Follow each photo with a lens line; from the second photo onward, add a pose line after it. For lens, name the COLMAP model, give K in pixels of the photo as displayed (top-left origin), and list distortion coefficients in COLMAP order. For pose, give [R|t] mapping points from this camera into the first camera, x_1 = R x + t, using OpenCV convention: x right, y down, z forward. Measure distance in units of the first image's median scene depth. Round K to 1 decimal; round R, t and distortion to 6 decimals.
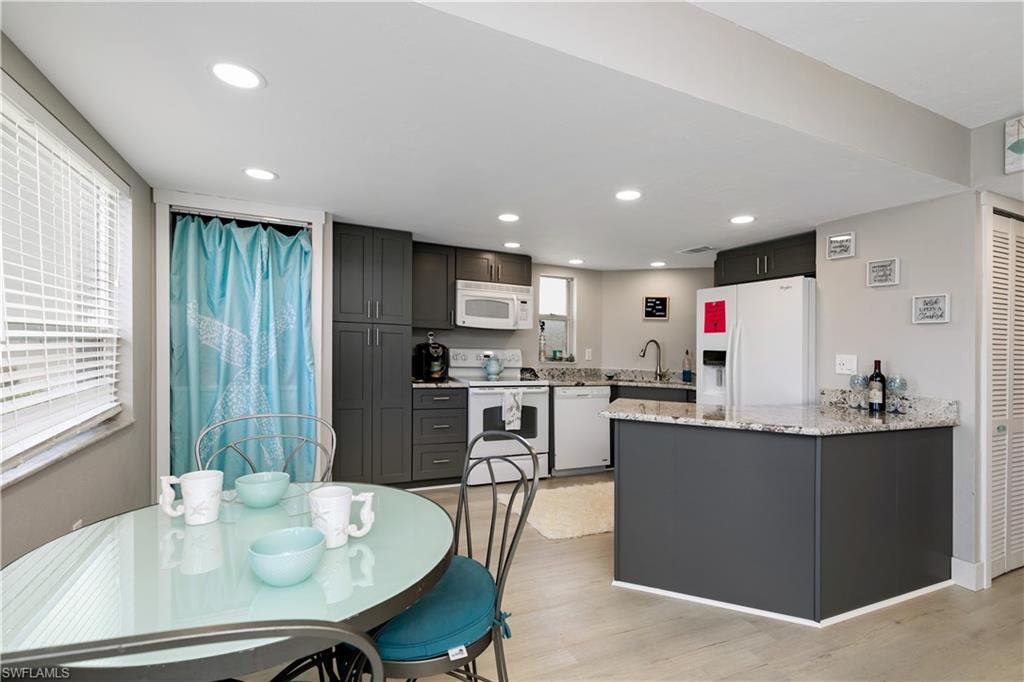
lens RADIAL K [[469.0, 0, 504.2], [0, 469.0, 346.1], [0, 0, 1]] dist [0.009030, -0.003335]
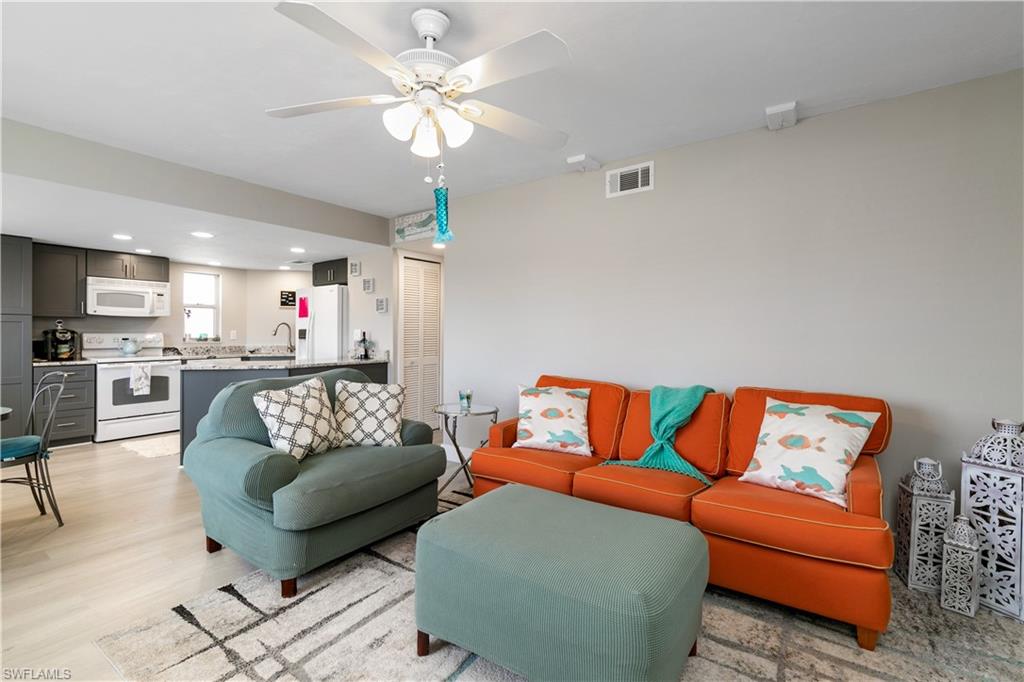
lens RADIAL K [[469.0, 0, 505.7], [0, 469.0, 315.2], [0, 0, 1]] dist [0.009030, -0.003335]
pose [[0.874681, -0.011238, 0.484569, 0.256714], [0.024217, 0.999496, -0.020533, 0.010218], [-0.484094, 0.029695, 0.874512, -0.594119]]
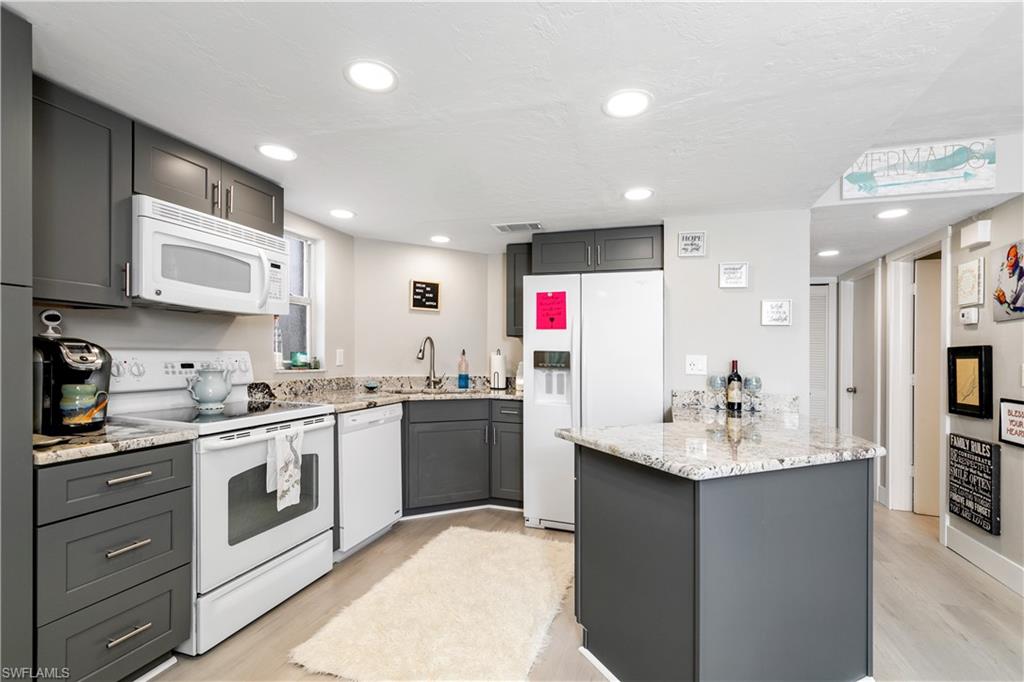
lens RADIAL K [[469.0, 0, 503.6], [0, 469.0, 345.8], [0, 0, 1]] dist [0.009030, -0.003335]
pose [[0.675188, -0.001266, 0.737645, -0.197707], [-0.003659, 0.999980, 0.005065, -0.003282], [-0.737637, -0.006119, 0.675170, 0.454650]]
